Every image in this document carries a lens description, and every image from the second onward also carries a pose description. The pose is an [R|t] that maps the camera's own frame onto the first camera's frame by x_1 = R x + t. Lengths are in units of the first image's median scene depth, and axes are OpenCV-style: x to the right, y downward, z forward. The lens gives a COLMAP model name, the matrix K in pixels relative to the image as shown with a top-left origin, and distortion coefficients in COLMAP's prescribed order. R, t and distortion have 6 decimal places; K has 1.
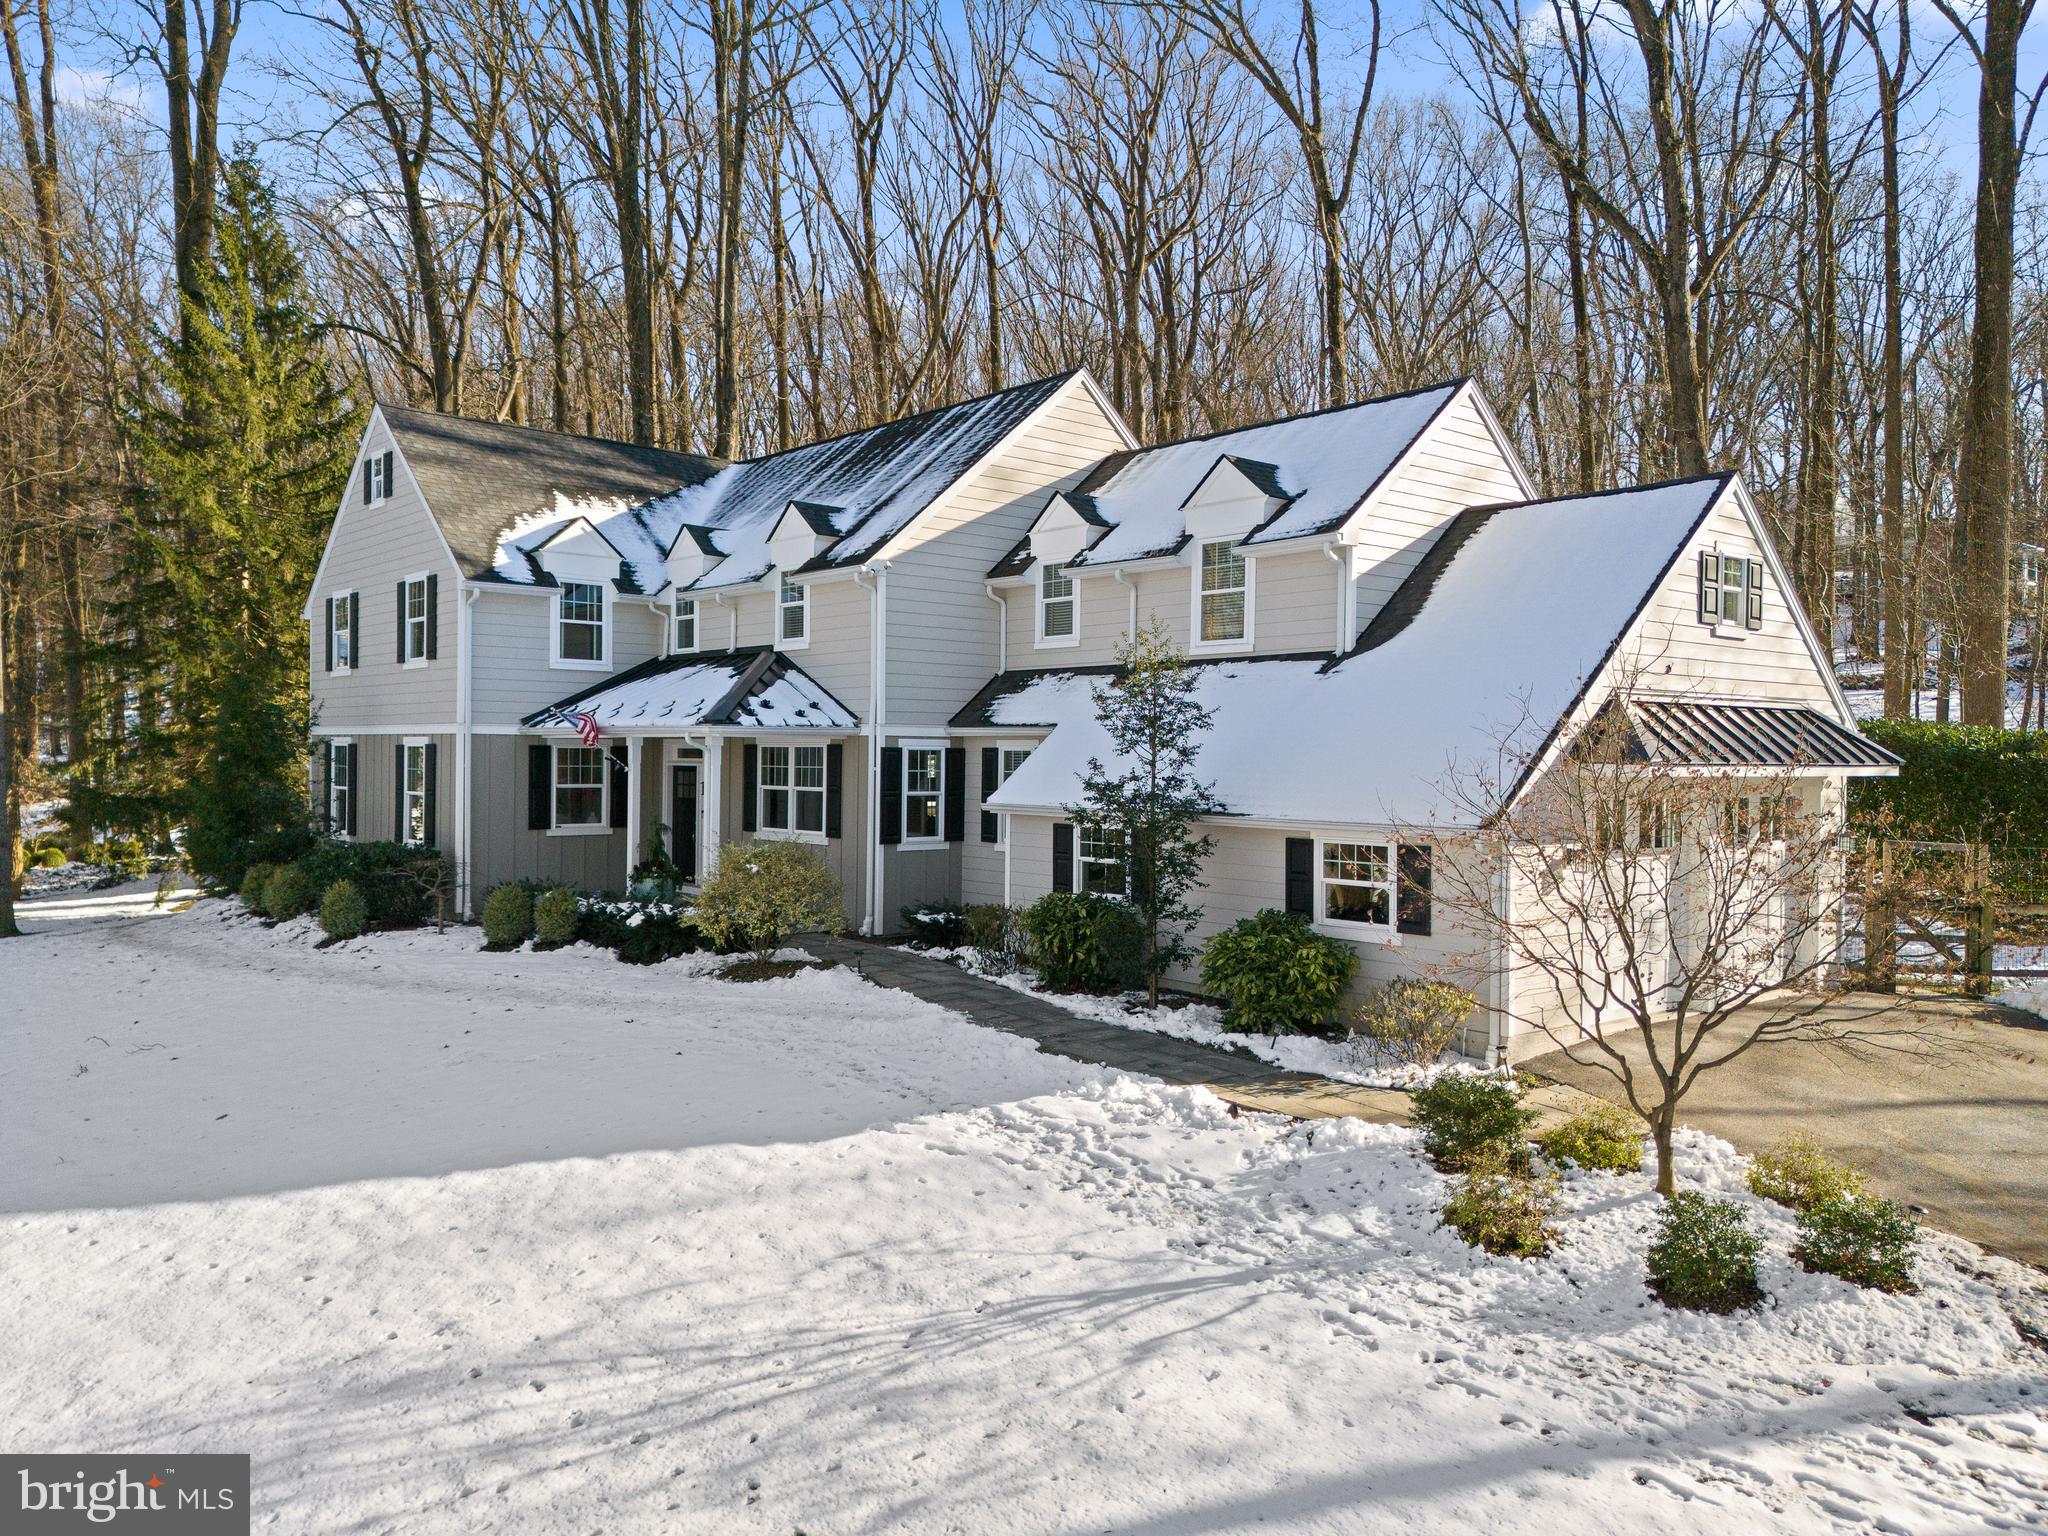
lens RADIAL K [[1465.3, 0, 1027.5], [0, 1465.3, 814.1], [0, 0, 1]] dist [0.078209, -0.091332]
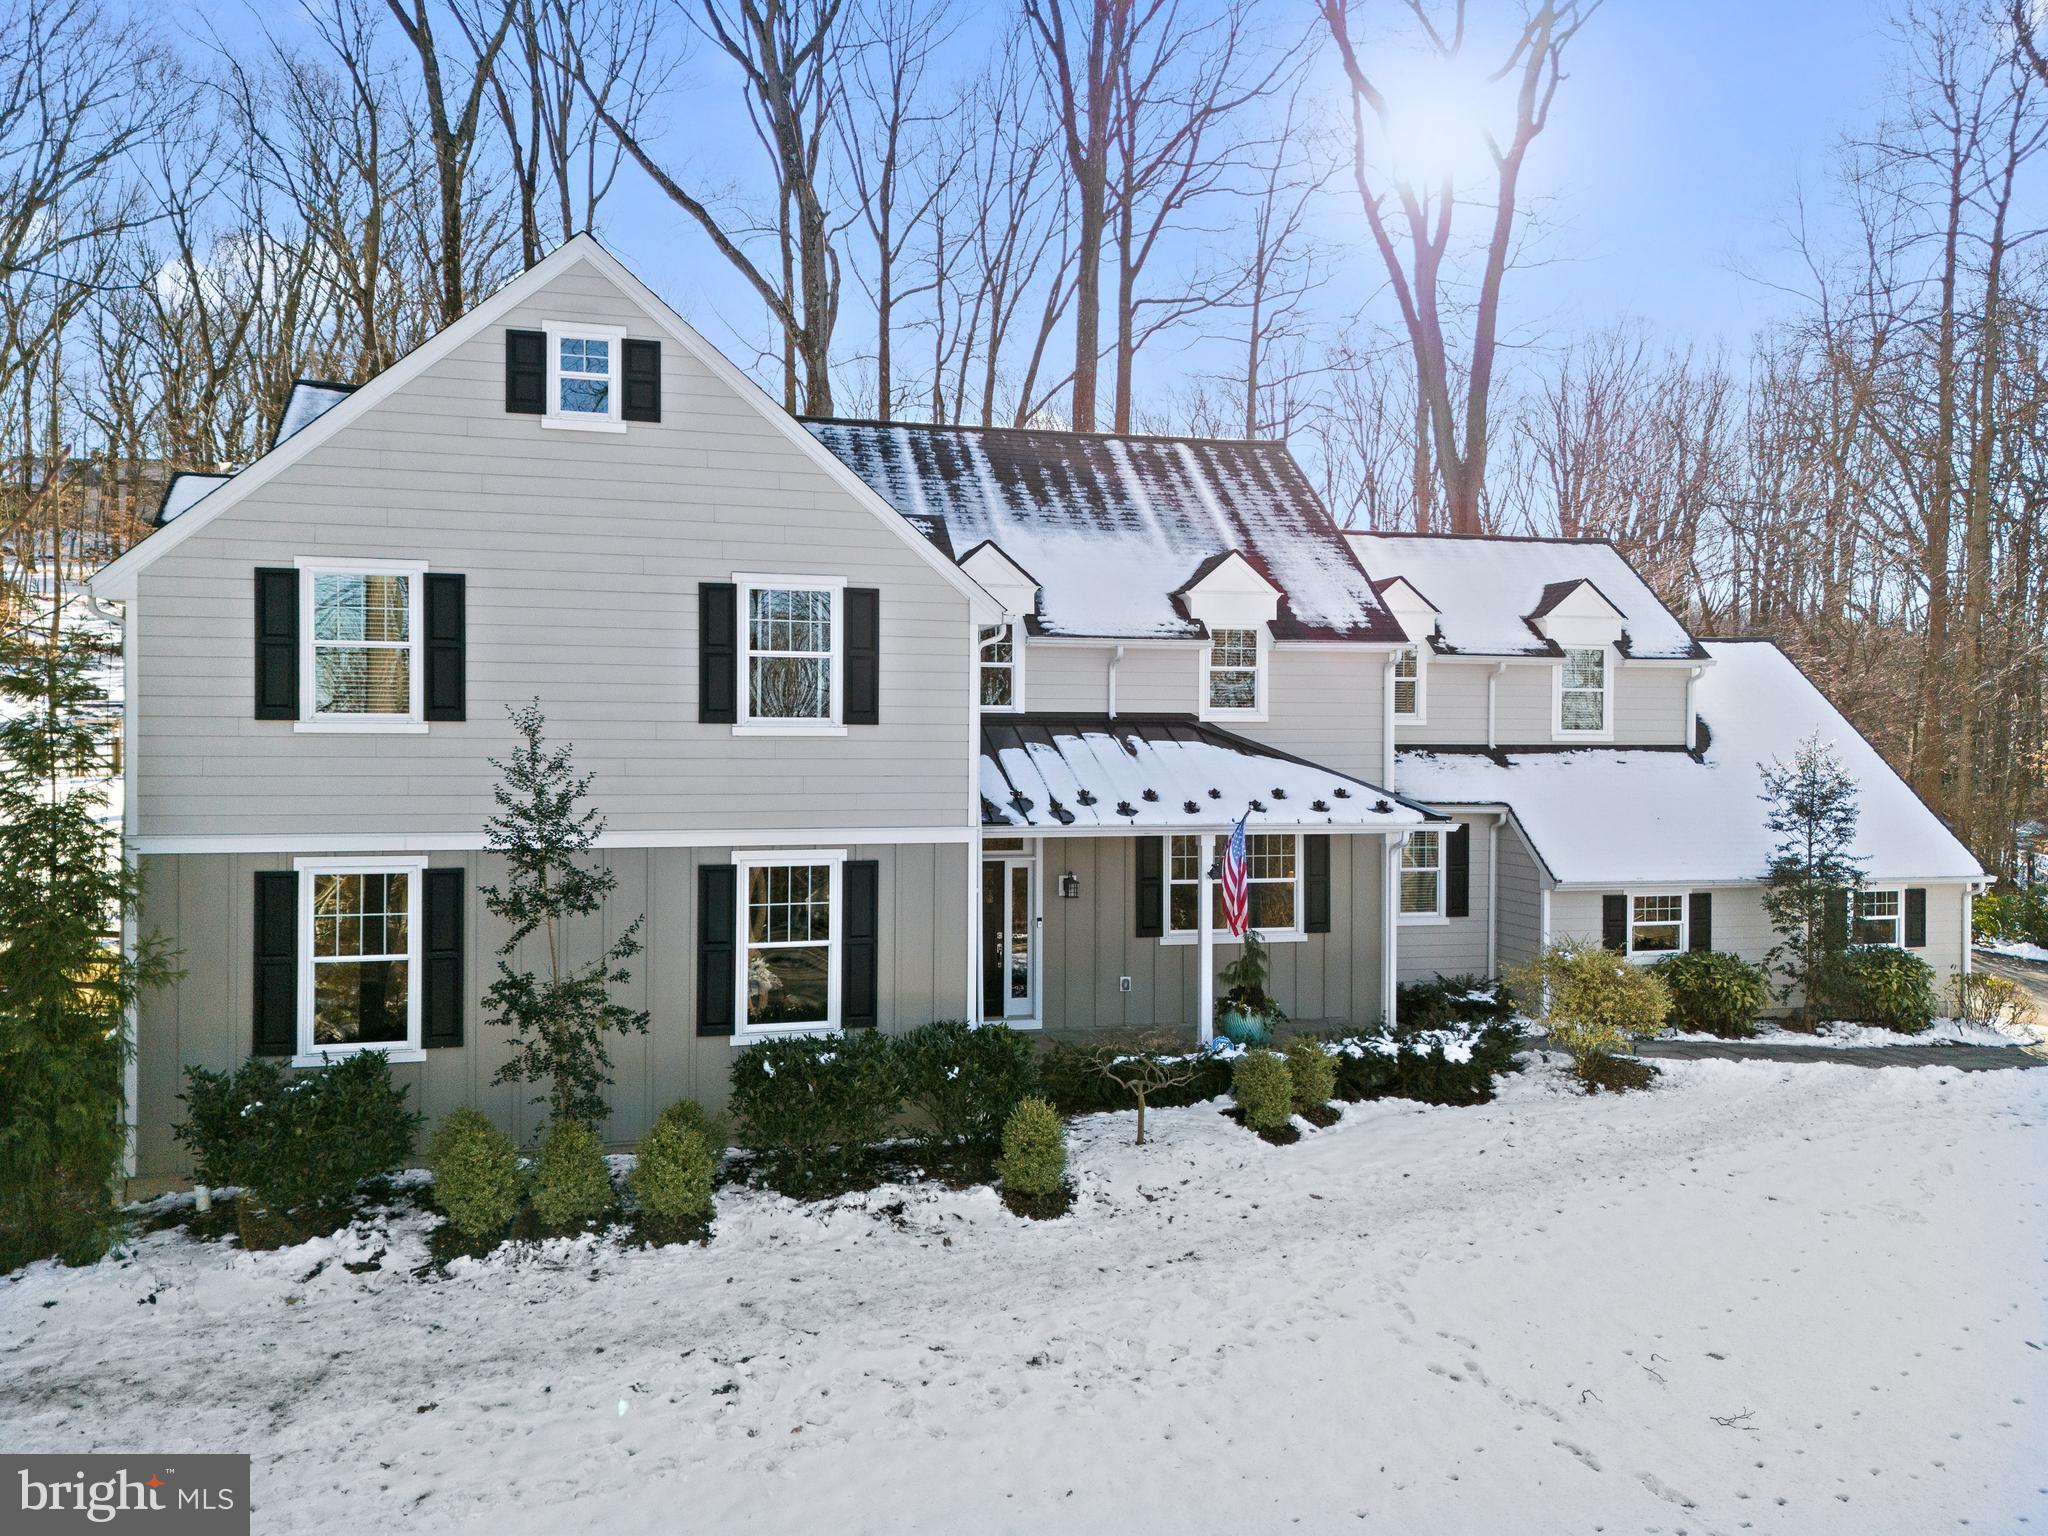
lens RADIAL K [[1481.7, 0, 1024.0], [0, 1481.7, 768.0], [0, 0, 1]] dist [0.085843, -0.083604]
pose [[0.454235, -0.023583, 0.890570, -1.060525], [0.036971, 0.999287, 0.007605, -0.102044], [-0.890114, 0.029471, 0.454783, 0.761384]]
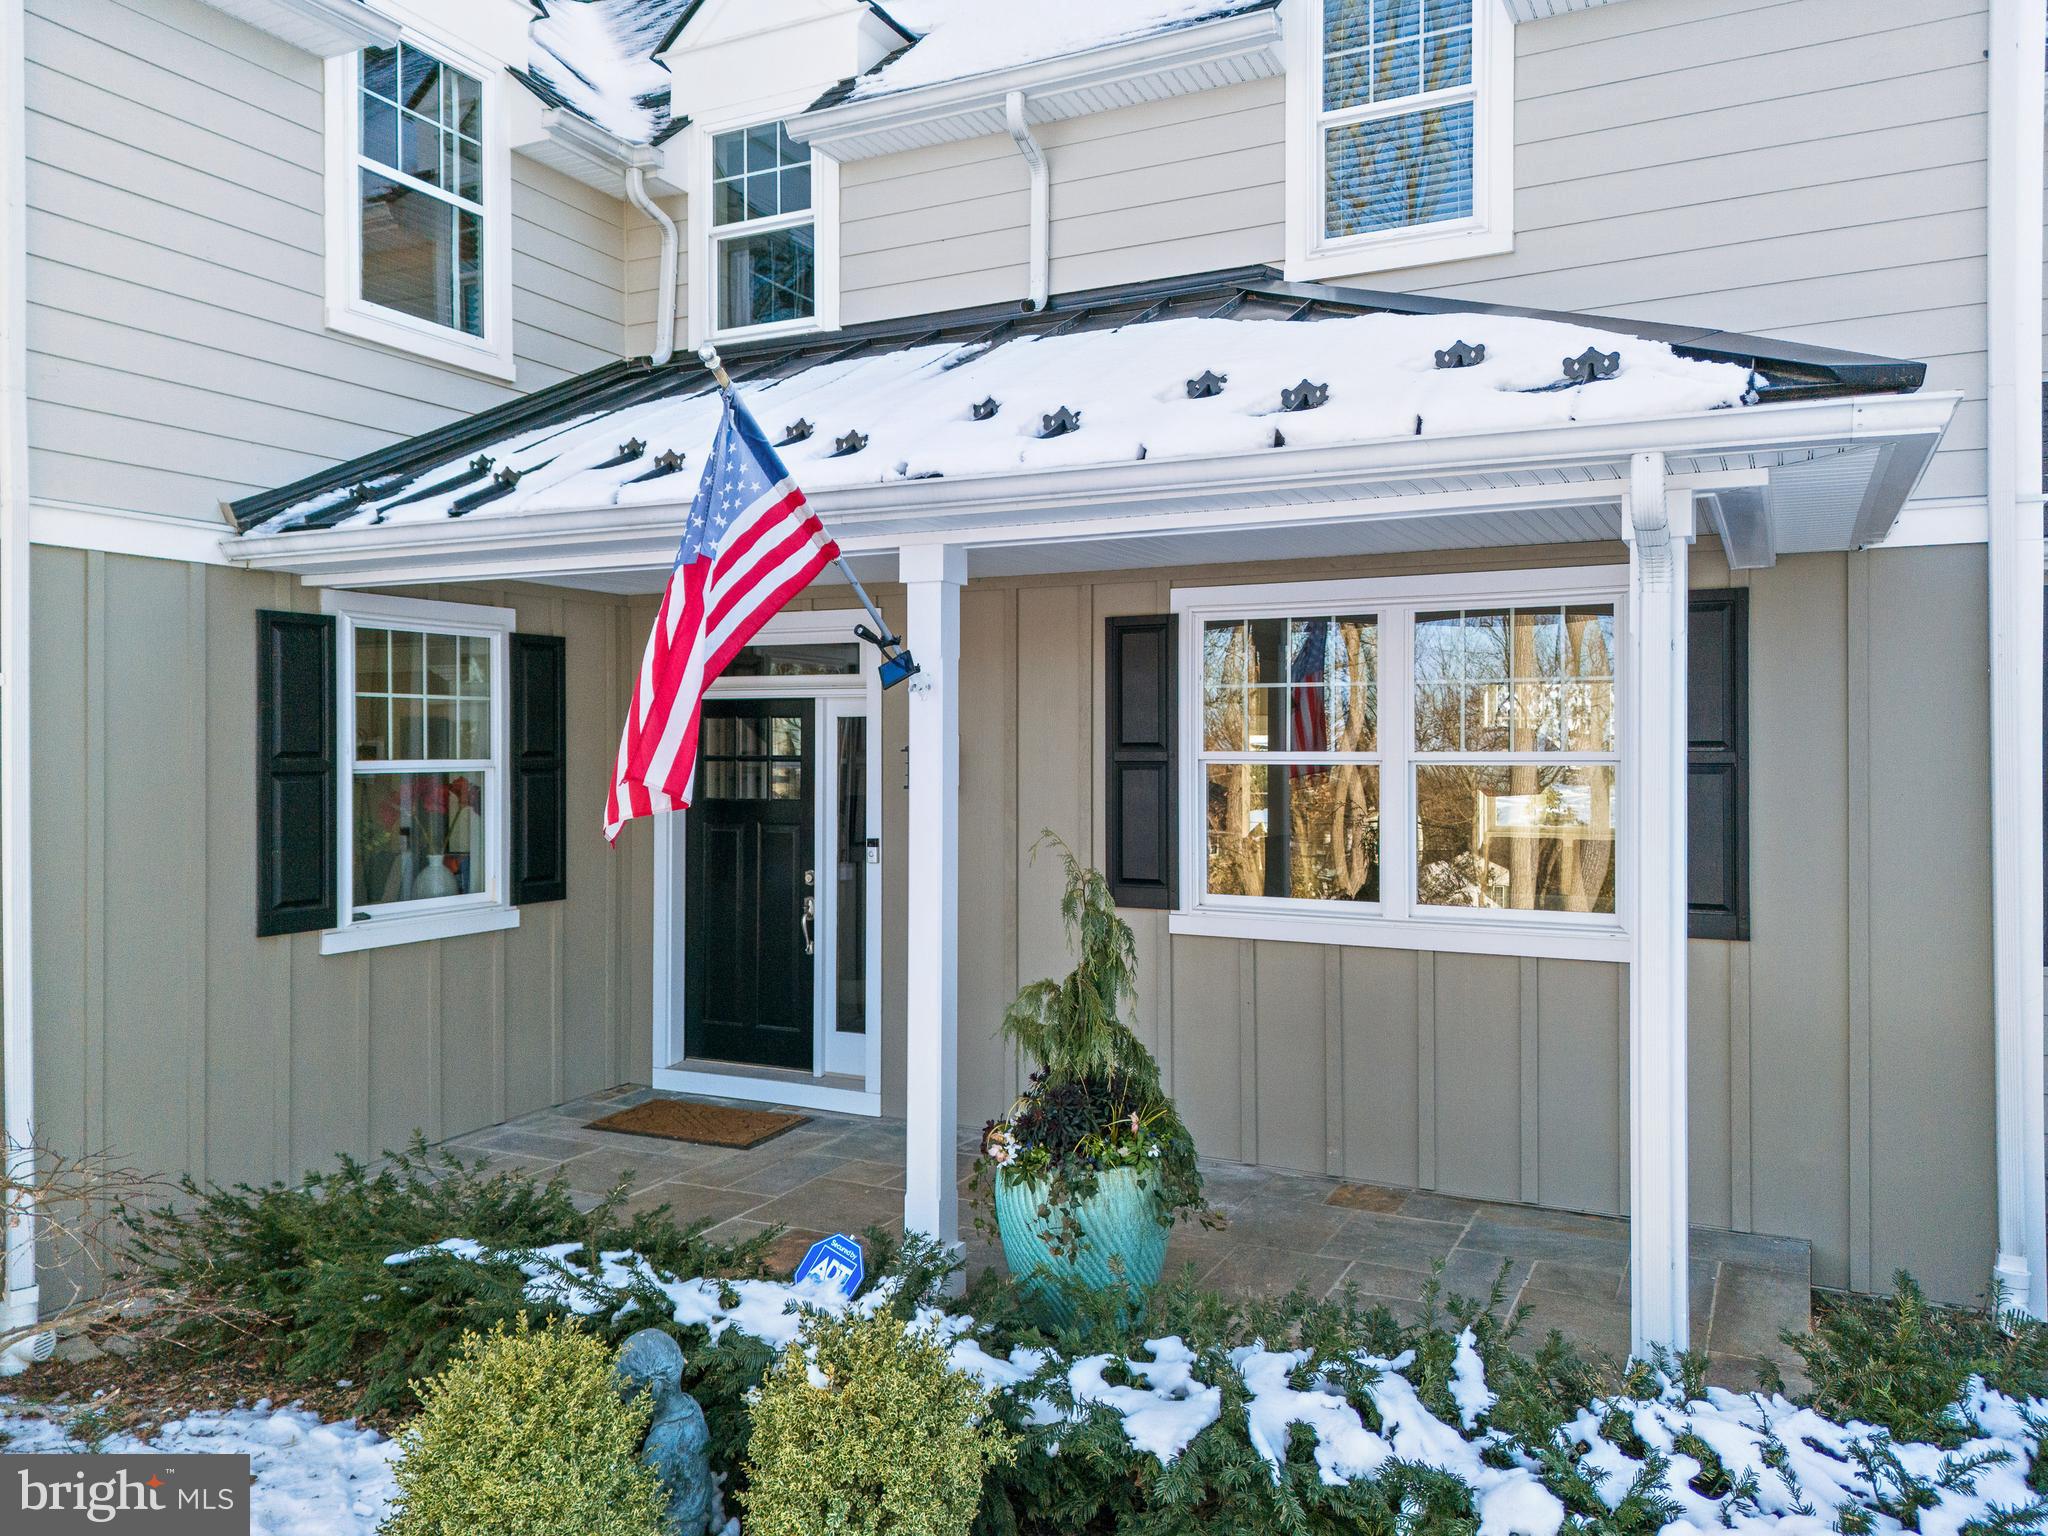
lens RADIAL K [[1481.7, 0, 1024.0], [0, 1481.7, 768.0], [0, 0, 1]] dist [0.085843, -0.083604]
pose [[0.922752, -0.019823, 0.384885, -0.362735], [0.028893, 0.999424, -0.017796, -0.012437], [-0.384310, 0.027542, 0.922793, 0.812037]]
